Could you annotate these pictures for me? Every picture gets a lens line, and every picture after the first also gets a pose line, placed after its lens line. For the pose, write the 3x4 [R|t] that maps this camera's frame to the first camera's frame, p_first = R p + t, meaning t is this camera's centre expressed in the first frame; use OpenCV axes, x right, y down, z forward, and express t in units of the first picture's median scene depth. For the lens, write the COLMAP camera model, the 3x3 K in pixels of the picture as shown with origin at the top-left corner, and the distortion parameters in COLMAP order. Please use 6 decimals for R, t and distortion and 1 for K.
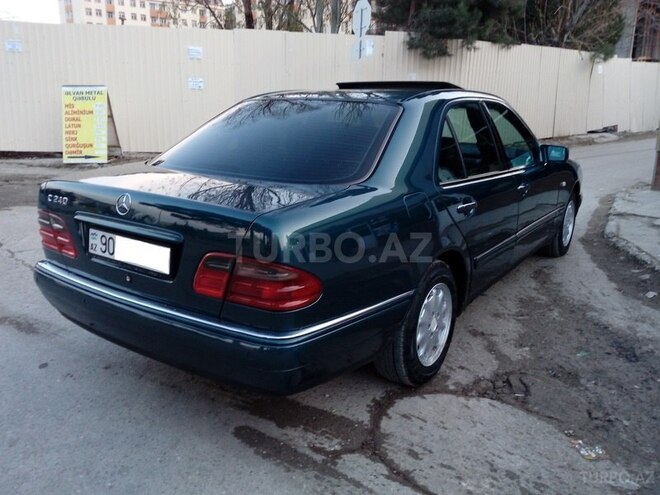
lens RADIAL K [[538.7, 0, 335.9], [0, 538.7, 250.2], [0, 0, 1]] dist [0.057824, -0.098487]
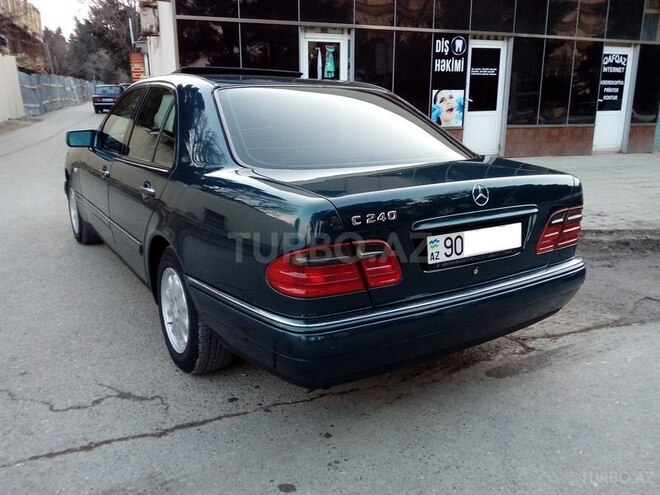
lens RADIAL K [[538.7, 0, 334.1], [0, 538.7, 249.7], [0, 0, 1]] dist [0.057824, -0.098487]
pose [[0.385846, -0.252389, 0.887368, -1.187020], [0.238681, 0.956413, 0.168244, -0.186082], [-0.891153, 0.146882, 0.429269, 0.716865]]
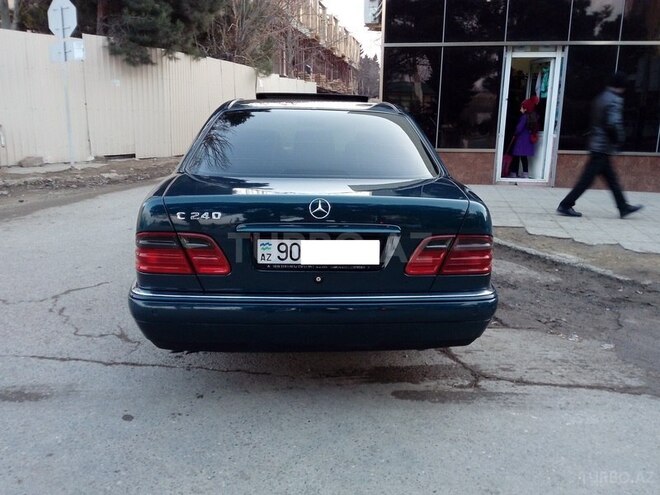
lens RADIAL K [[538.7, 0, 335.2], [0, 538.7, 245.9], [0, 0, 1]] dist [0.057824, -0.098487]
pose [[0.793726, -0.139166, 0.592142, -0.862709], [0.151938, 0.987978, 0.028533, -0.032599], [-0.588994, 0.067321, 0.805328, 0.119238]]
